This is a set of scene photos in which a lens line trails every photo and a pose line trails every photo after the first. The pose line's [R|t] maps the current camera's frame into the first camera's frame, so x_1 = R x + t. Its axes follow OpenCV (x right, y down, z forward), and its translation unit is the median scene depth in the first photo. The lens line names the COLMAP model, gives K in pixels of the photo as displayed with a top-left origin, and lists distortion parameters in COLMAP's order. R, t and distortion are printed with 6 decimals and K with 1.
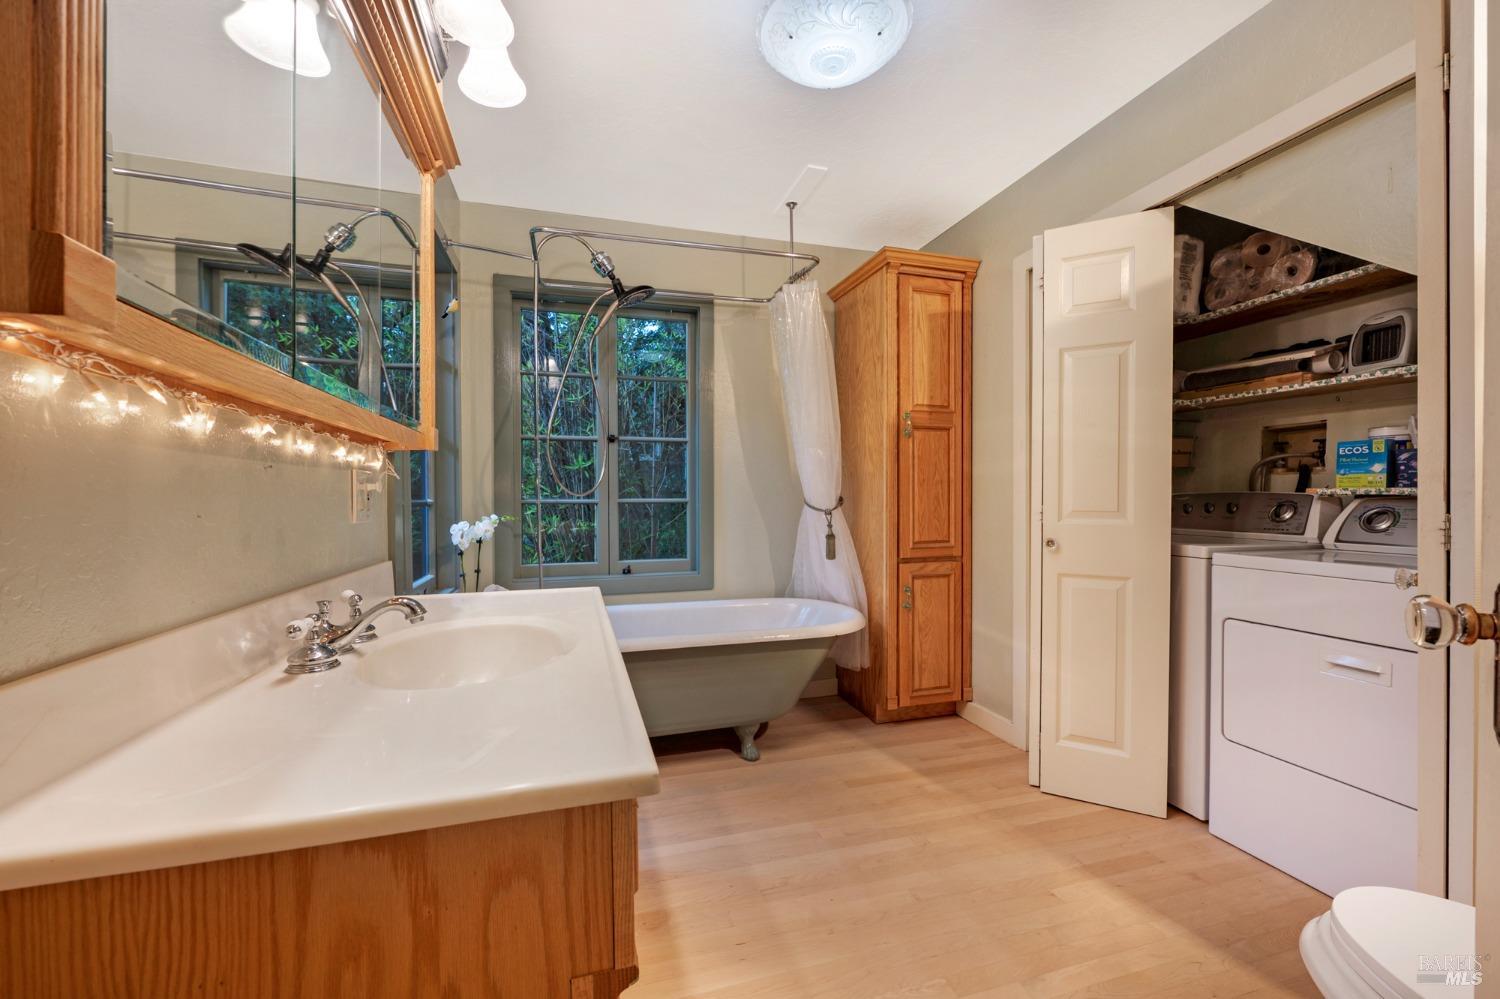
lens RADIAL K [[602.0, 0, 750.0], [0, 602.0, 499.5], [0, 0, 1]] dist [-0.000639, -0.000002]
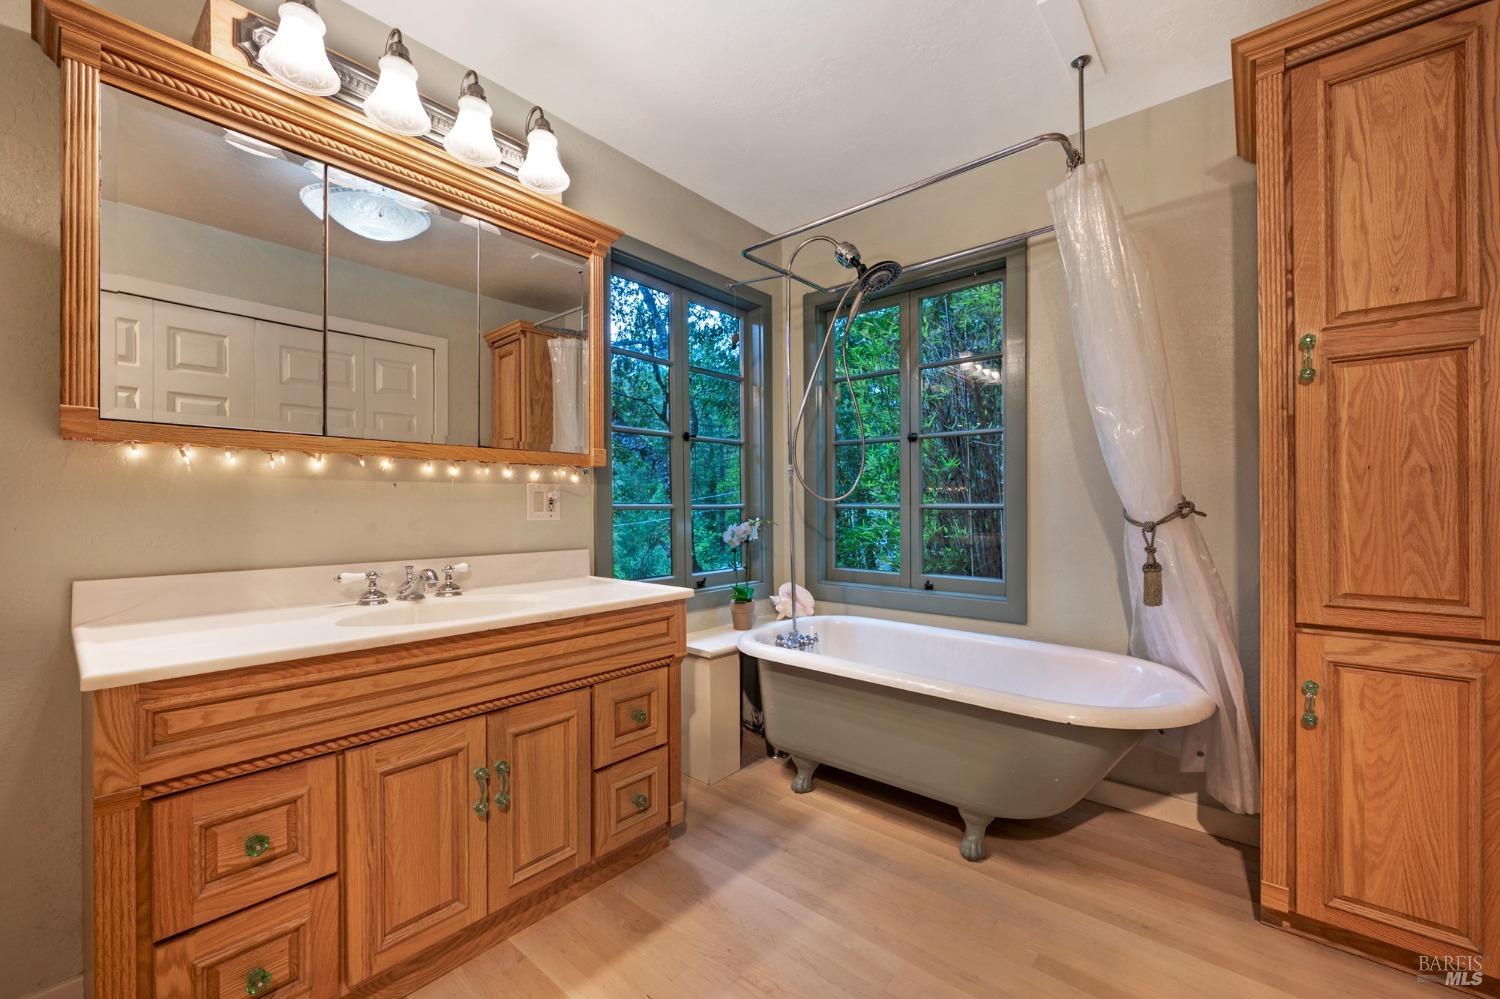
lens RADIAL K [[613.9, 0, 750.0], [0, 613.9, 499.5], [0, 0, 1]] dist [0.015243, -0.000001]
pose [[0.541175, -0.003196, -0.840904, 0.438764], [-0.000309, 0.999992, -0.003999, -0.004450], [0.840910, 0.002424, 0.541170, 0.318040]]
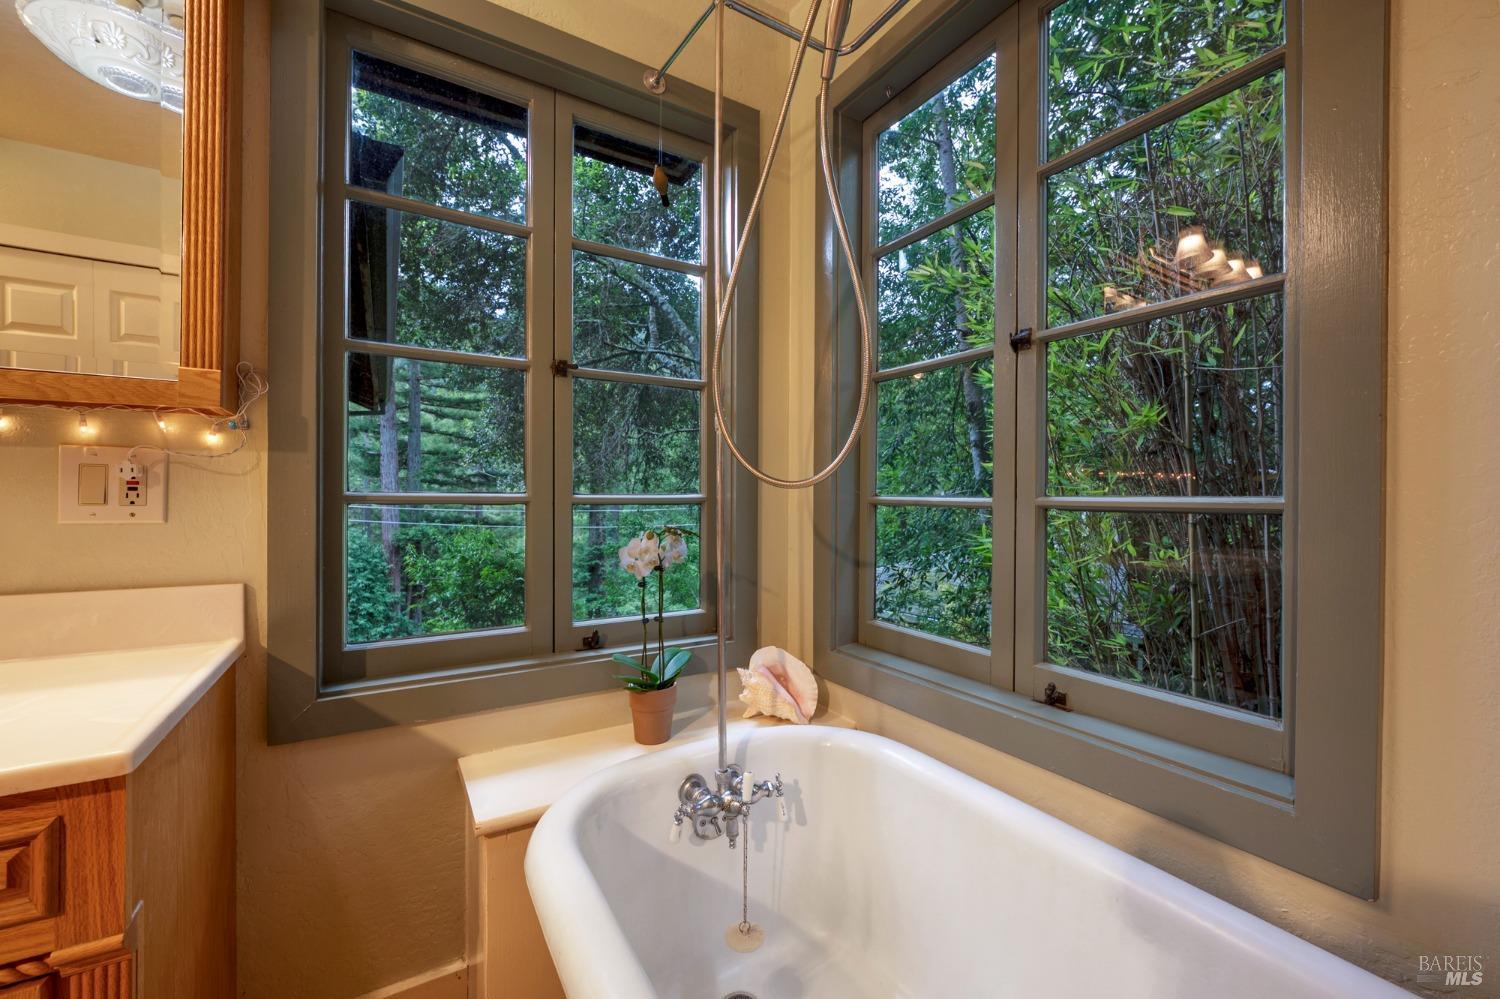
lens RADIAL K [[593.1, 0, 744.8], [0, 593.1, 504.3], [0, 0, 1]] dist [0.001190, 0.000123]
pose [[0.248891, 0.012833, -0.968447, 0.098781], [-0.006118, 0.999913, 0.011678, 0.000096], [0.968512, 0.003019, 0.248947, 0.785110]]
